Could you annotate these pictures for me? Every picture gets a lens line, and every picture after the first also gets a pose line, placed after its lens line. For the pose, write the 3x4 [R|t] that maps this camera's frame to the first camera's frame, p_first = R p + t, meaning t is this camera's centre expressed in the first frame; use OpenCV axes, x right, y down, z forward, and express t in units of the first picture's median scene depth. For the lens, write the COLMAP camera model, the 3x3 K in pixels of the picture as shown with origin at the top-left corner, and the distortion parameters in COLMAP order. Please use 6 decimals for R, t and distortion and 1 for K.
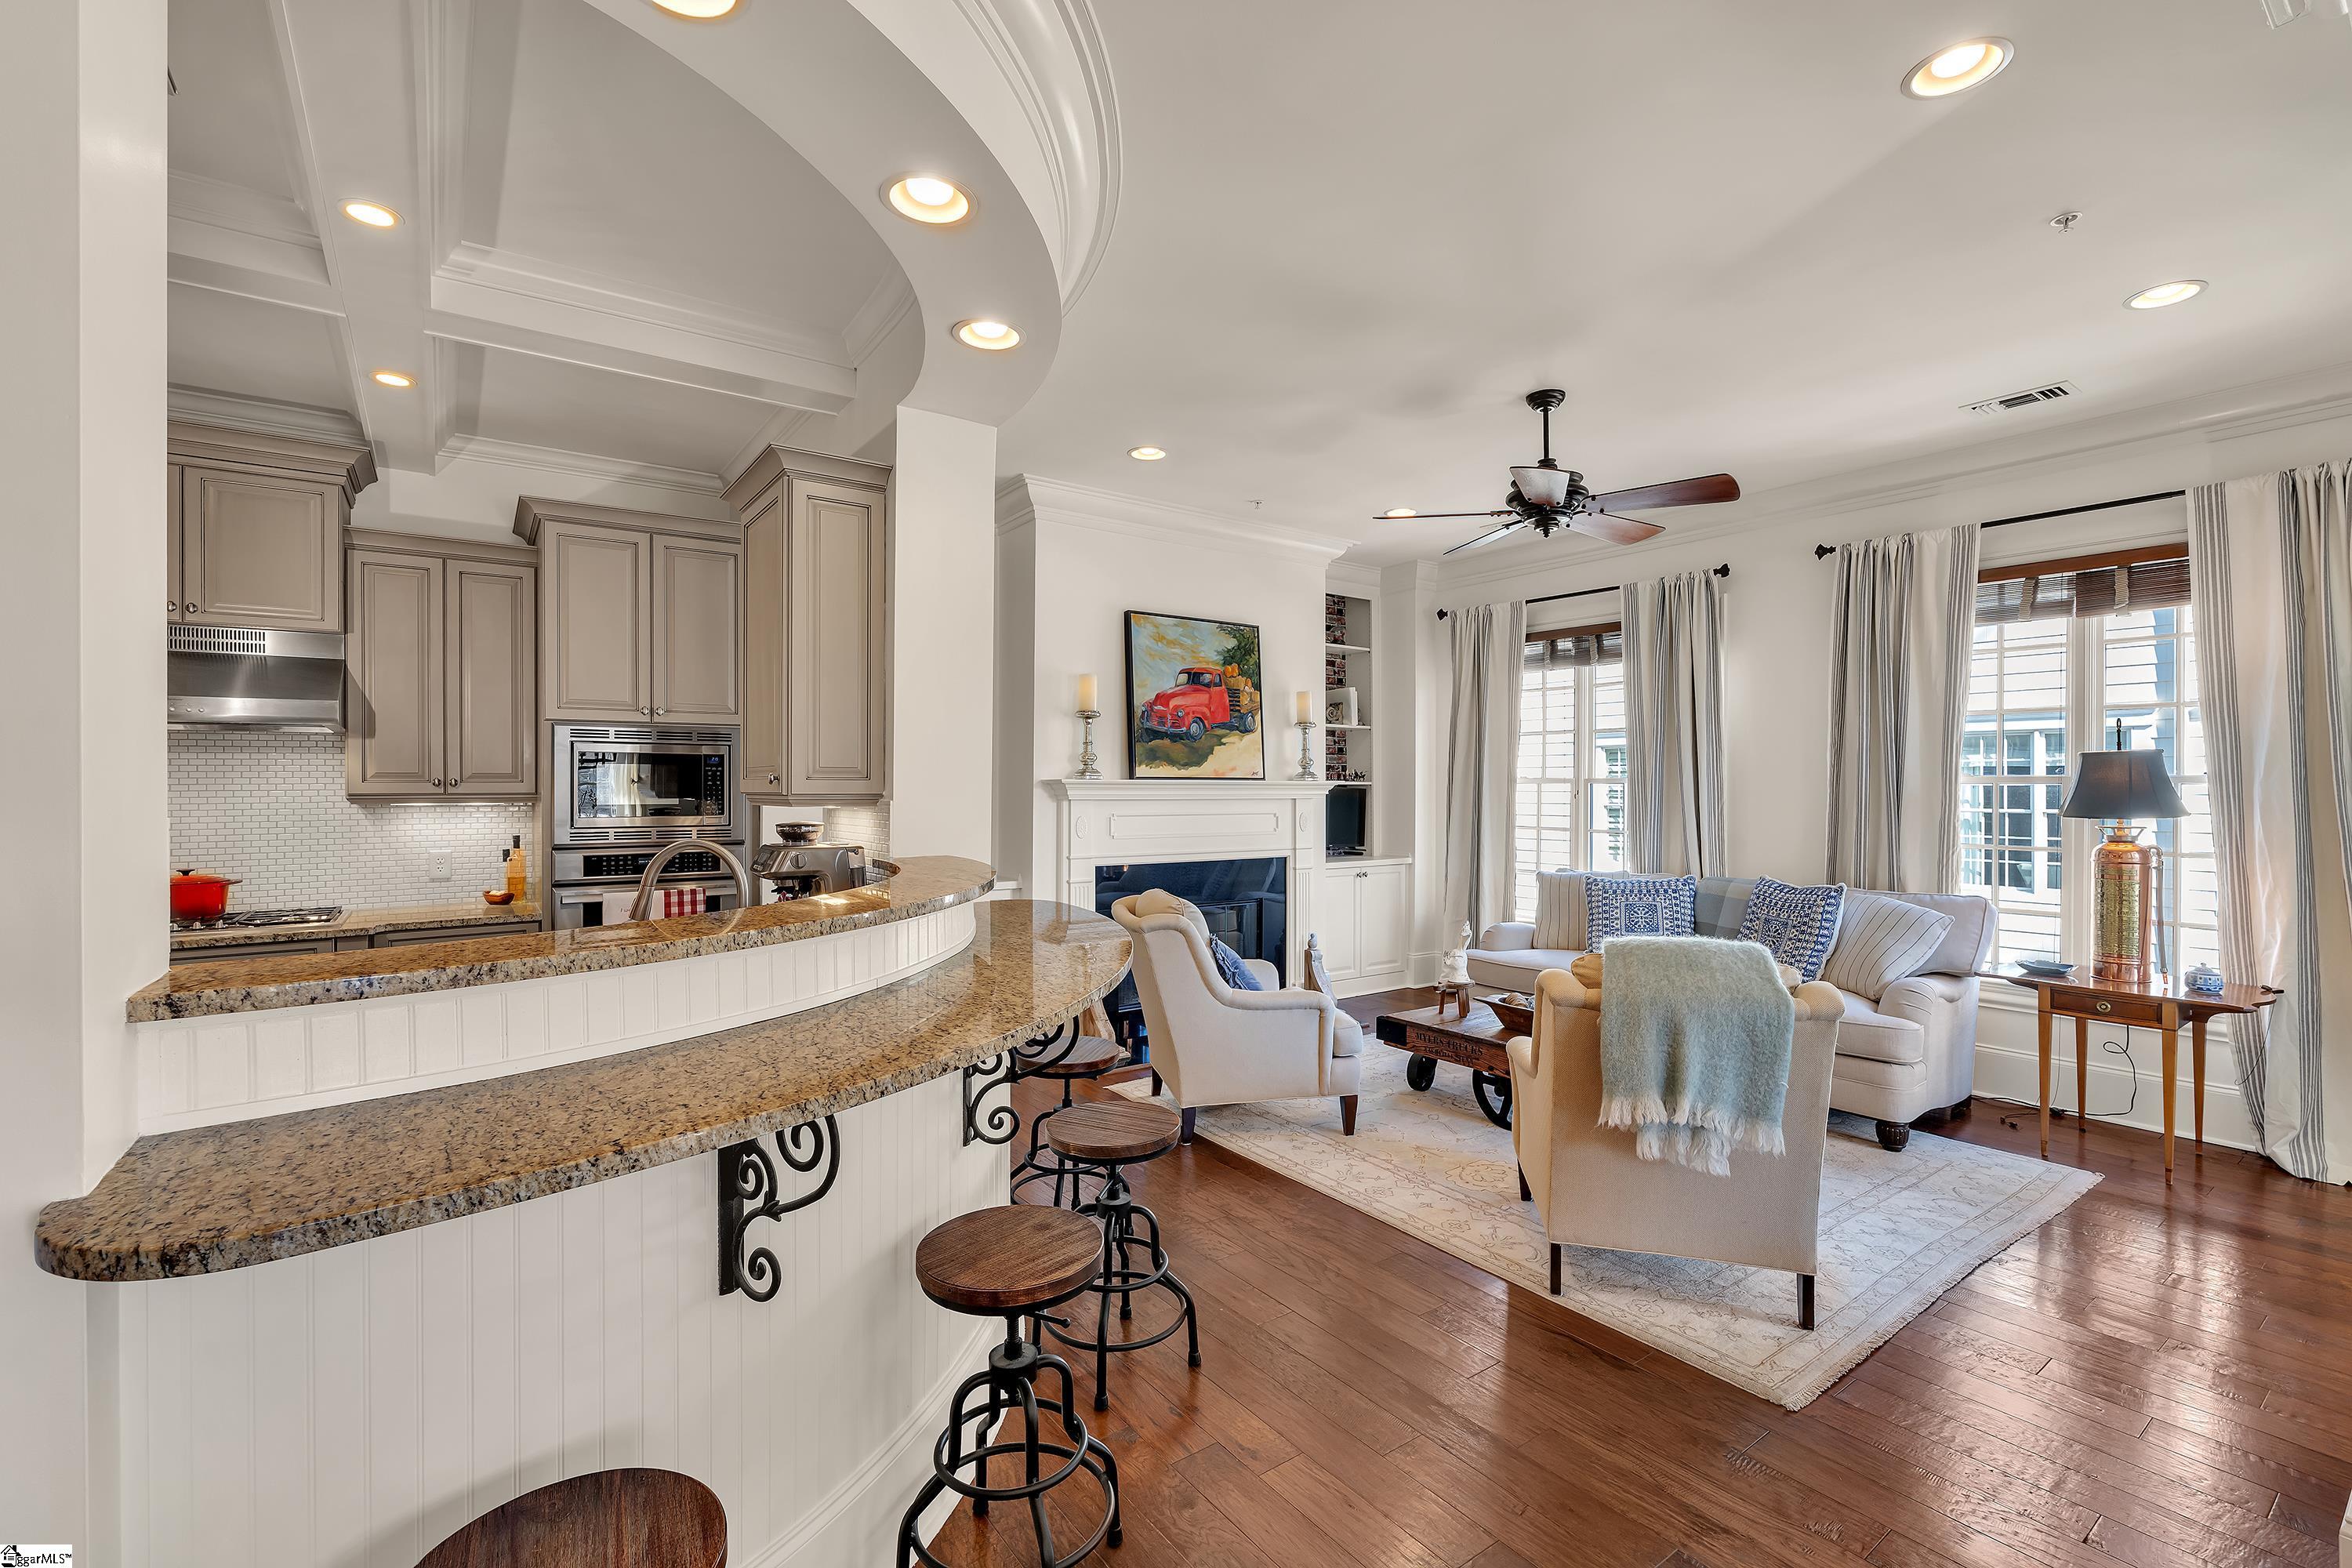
lens RADIAL K [[1025.0, 0, 1182.9], [0, 1025.0, 788.0], [0, 0, 1]] dist [-0.005410, 0.000861]
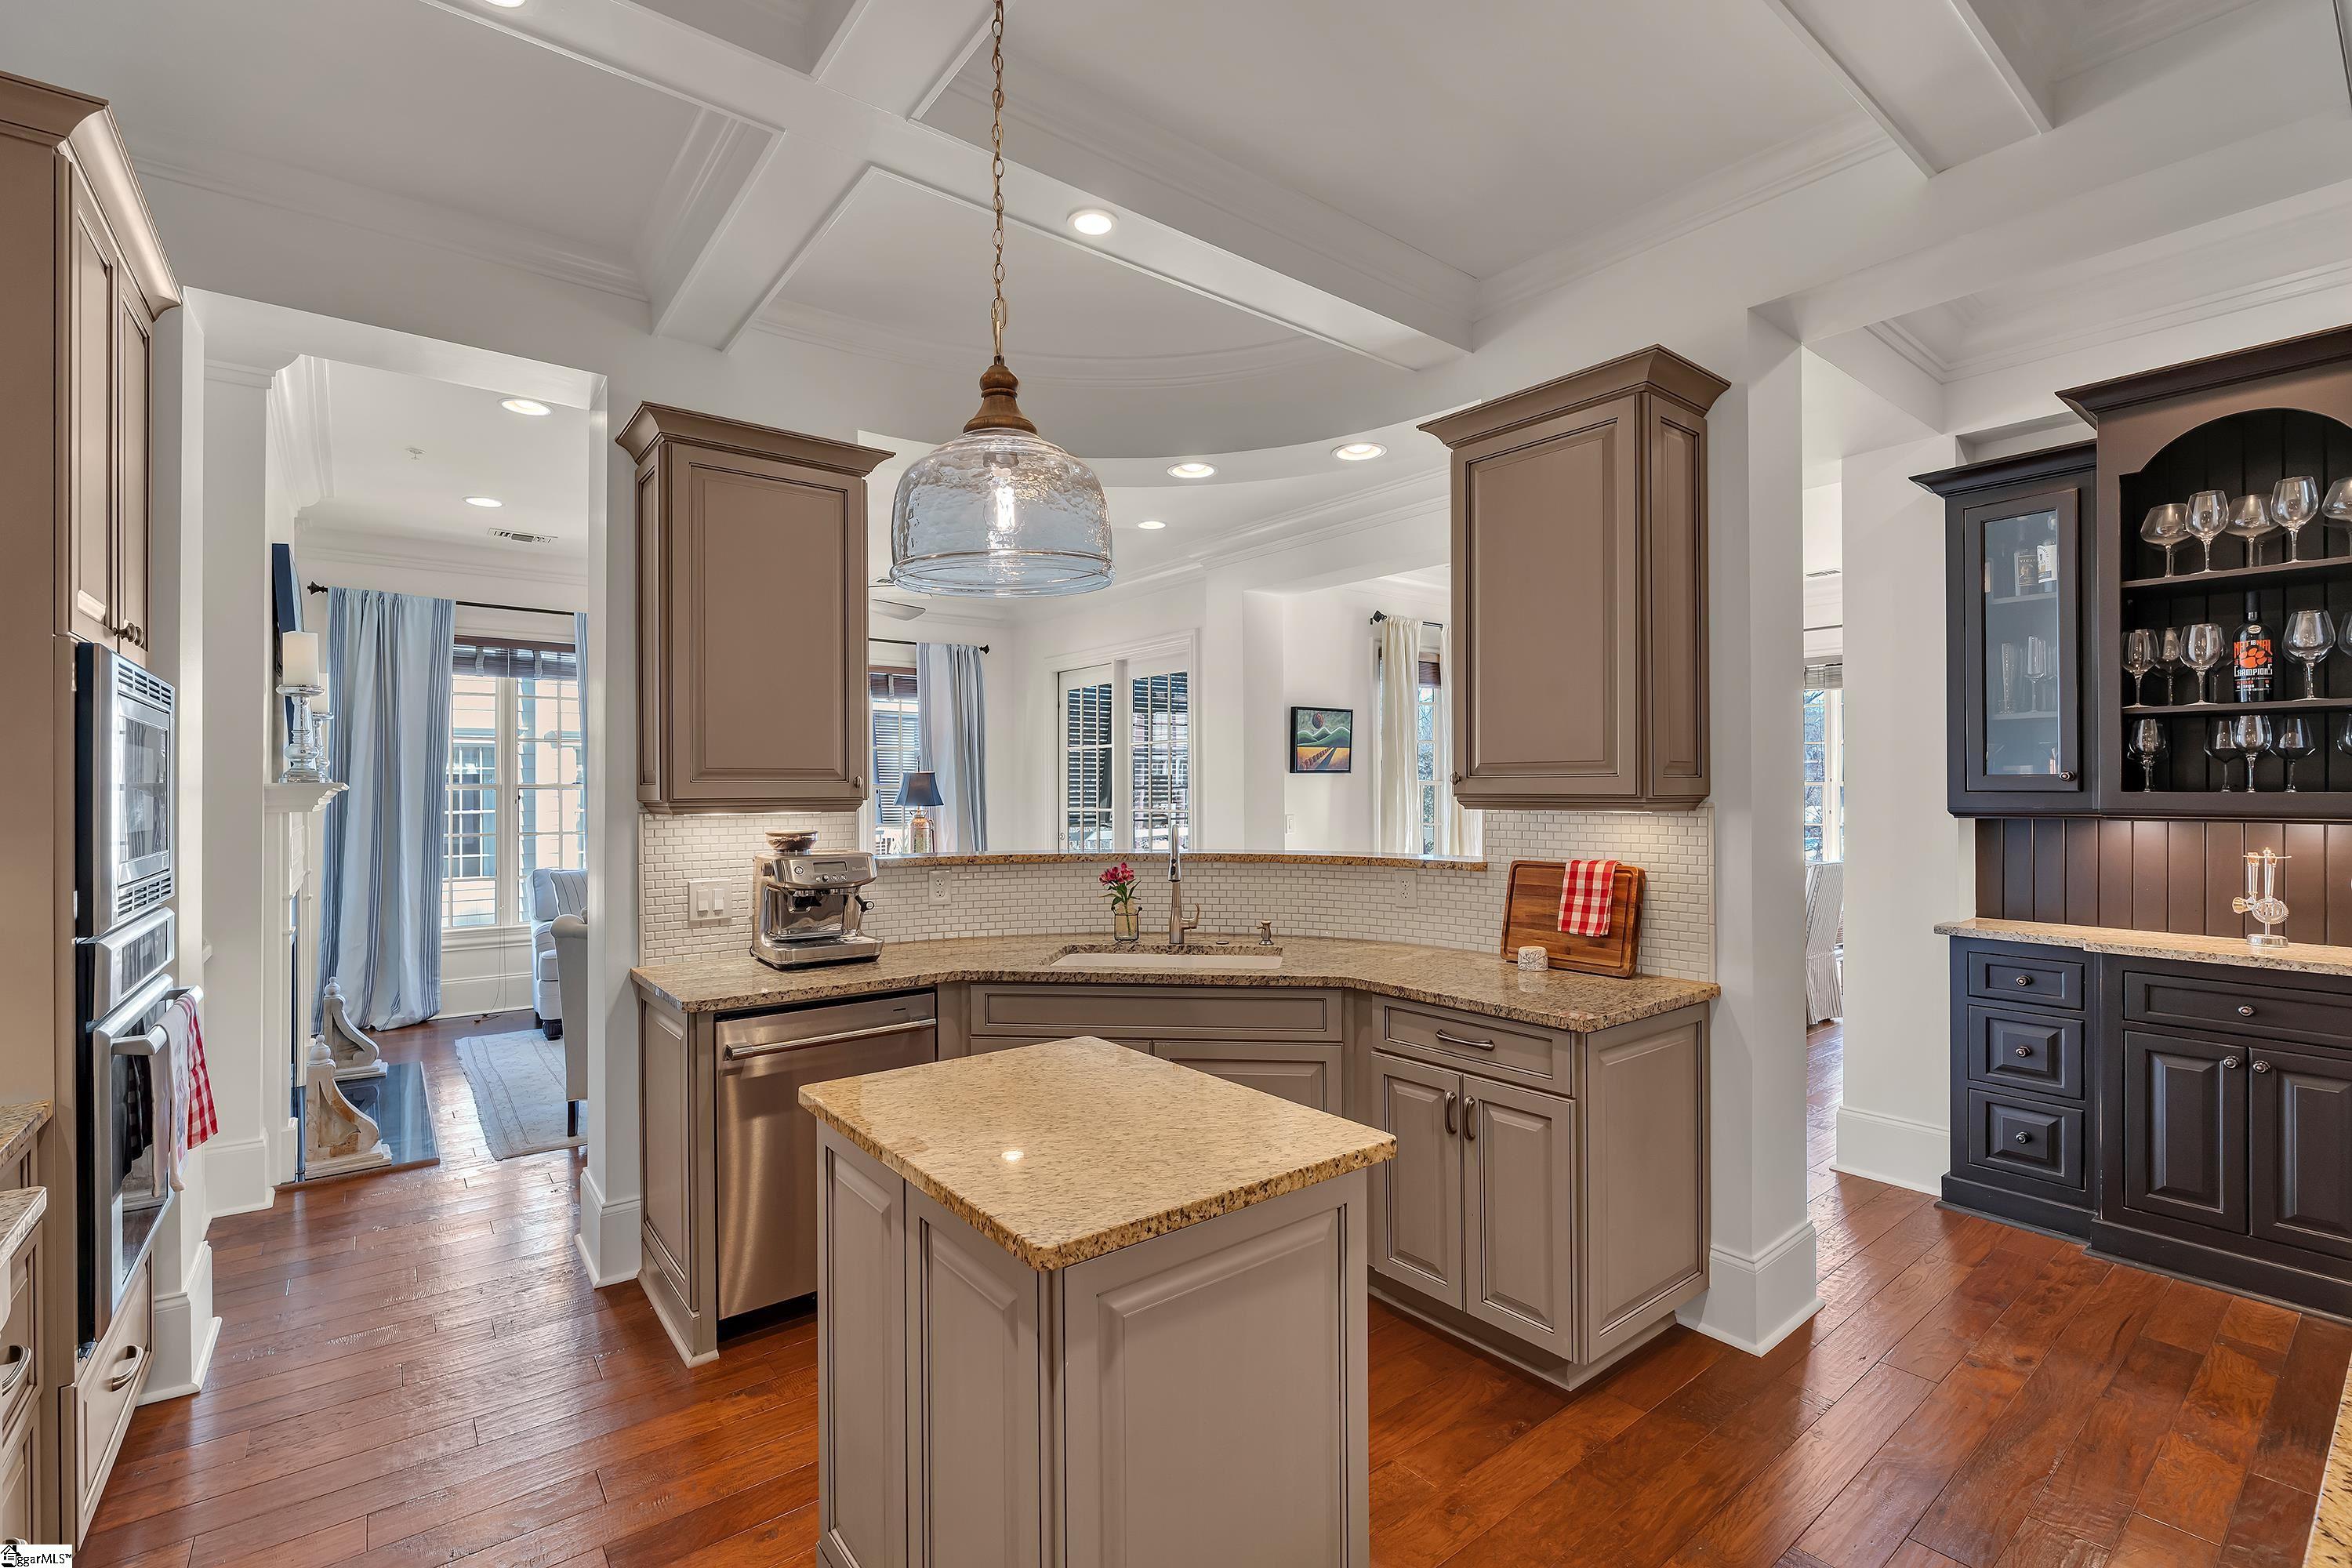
lens RADIAL K [[1025.0, 0, 1170.6], [0, 1025.0, 788.2], [0, 0, 1]] dist [-0.005410, 0.000861]
pose [[-0.040785, 0.001476, 0.999167, -0.957469], [0.005255, 0.999985, -0.001263, 0.000500], [-0.999154, 0.005199, -0.040792, 0.520749]]
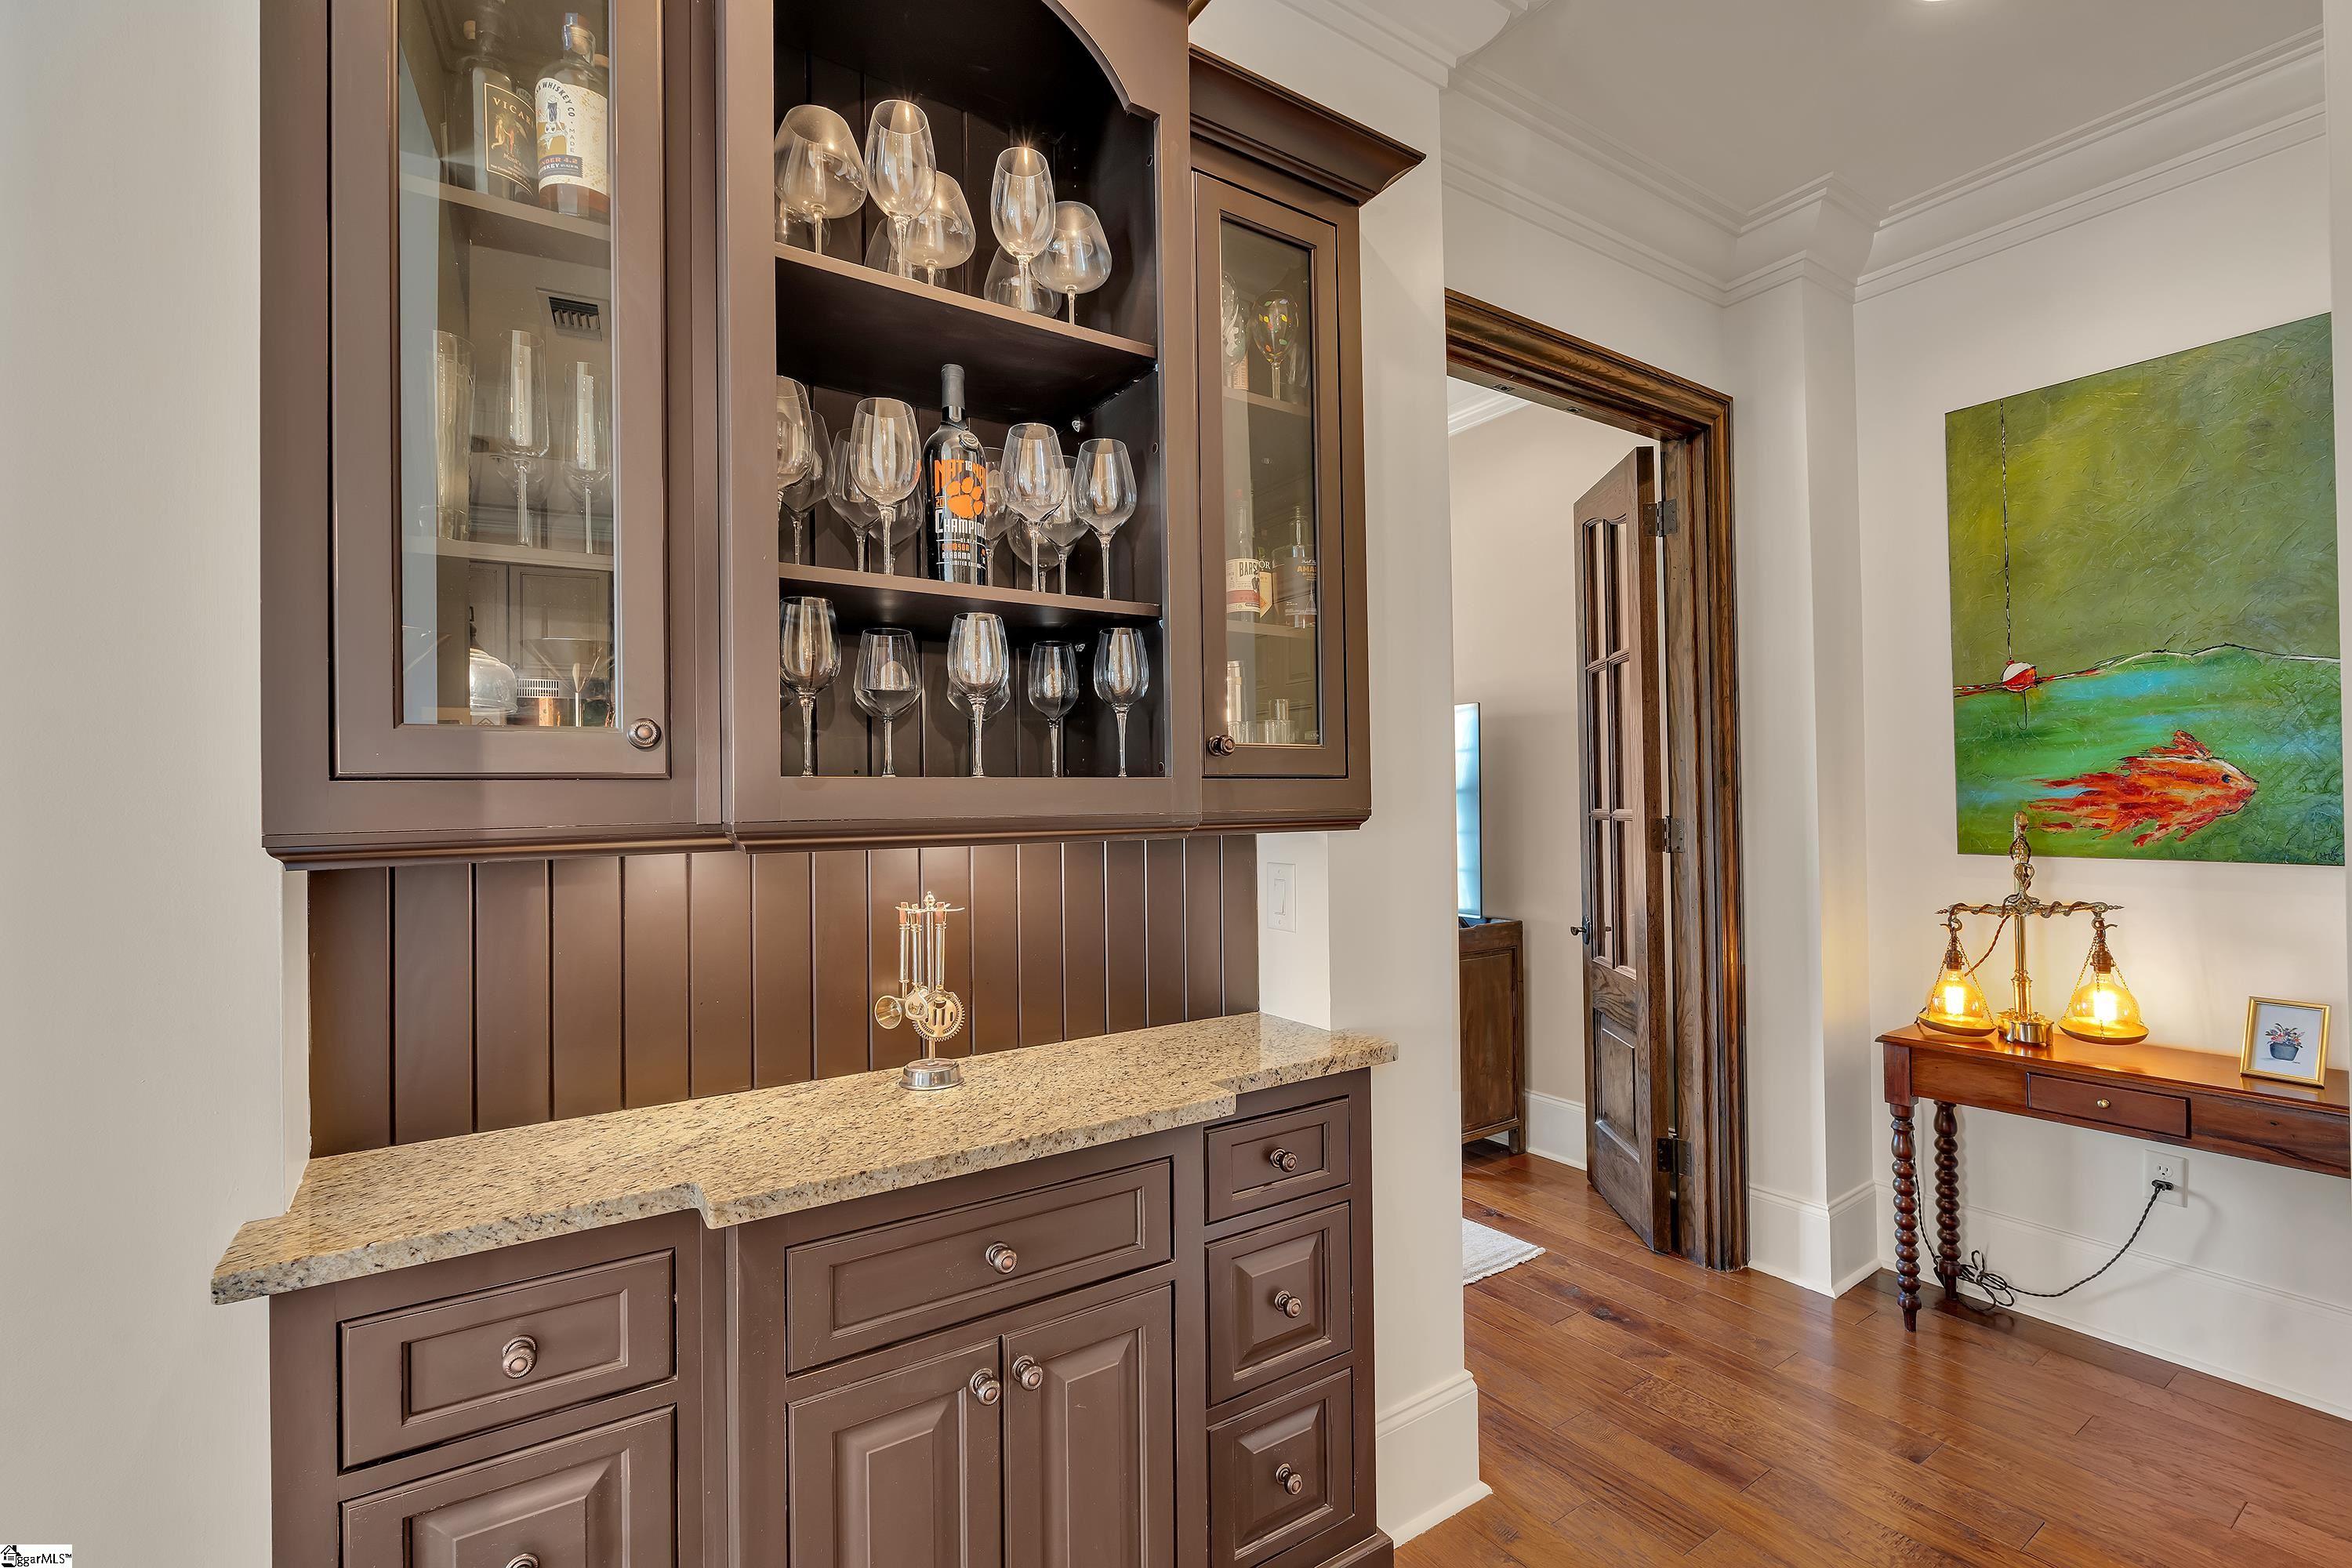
lens RADIAL K [[1025.0, 0, 1190.1], [0, 1025.0, 790.3], [0, 0, 1]] dist [-0.005410, 0.000861]
pose [[-0.999072, 0.017127, 0.039524, -0.437937], [0.016671, 0.999791, -0.011827, 0.013570], [-0.039718, -0.011157, -0.999149, 0.129205]]
